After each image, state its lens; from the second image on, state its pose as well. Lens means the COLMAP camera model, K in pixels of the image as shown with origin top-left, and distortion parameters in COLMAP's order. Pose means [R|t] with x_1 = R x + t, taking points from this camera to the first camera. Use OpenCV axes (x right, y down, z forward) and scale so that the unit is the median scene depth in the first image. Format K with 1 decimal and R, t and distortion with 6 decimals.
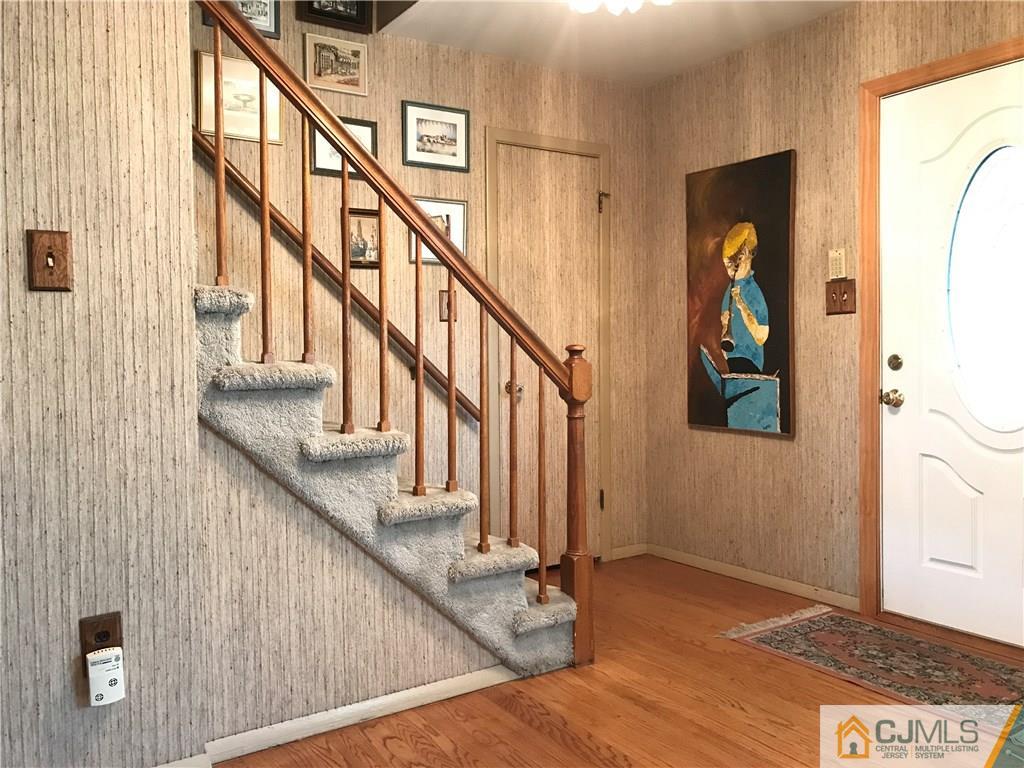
lens RADIAL K [[858.4, 0, 504.9], [0, 858.4, 379.3], [0, 0, 1]] dist [0.029046, 0.019093]
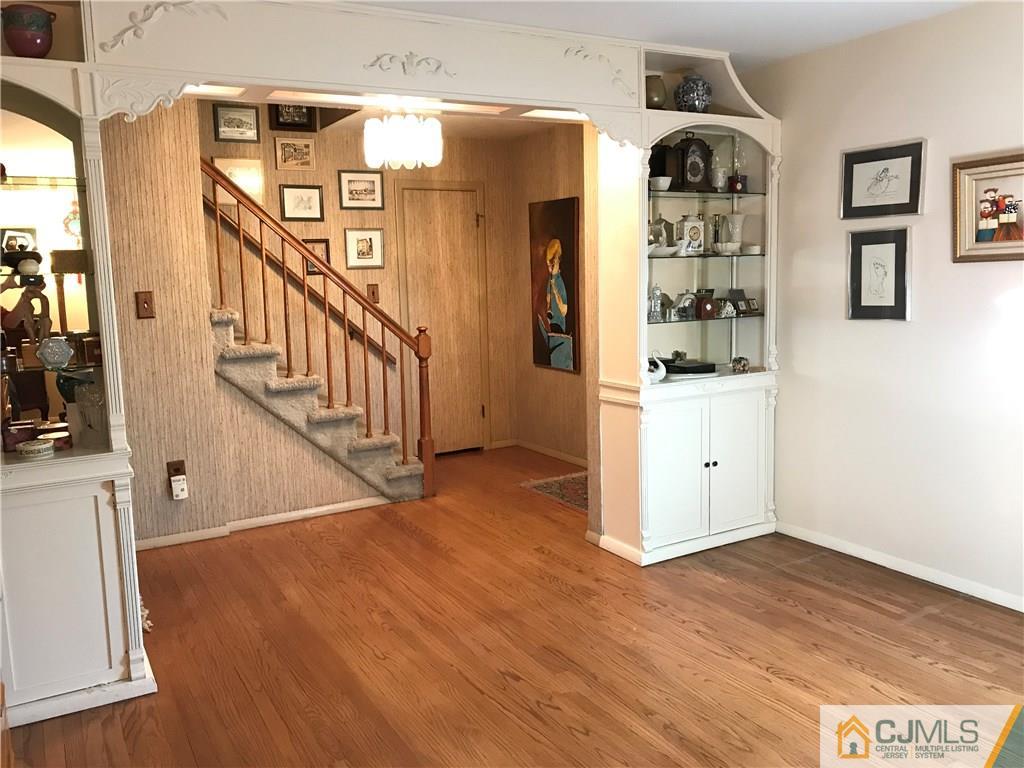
lens RADIAL K [[858.4, 0, 519.9], [0, 858.4, 383.2], [0, 0, 1]] dist [0.029046, 0.019093]
pose [[0.999048, -0.005562, -0.043275, 0.389818], [0.009929, 0.994800, 0.101361, -0.109167], [0.042486, -0.101695, 0.993908, -0.867125]]
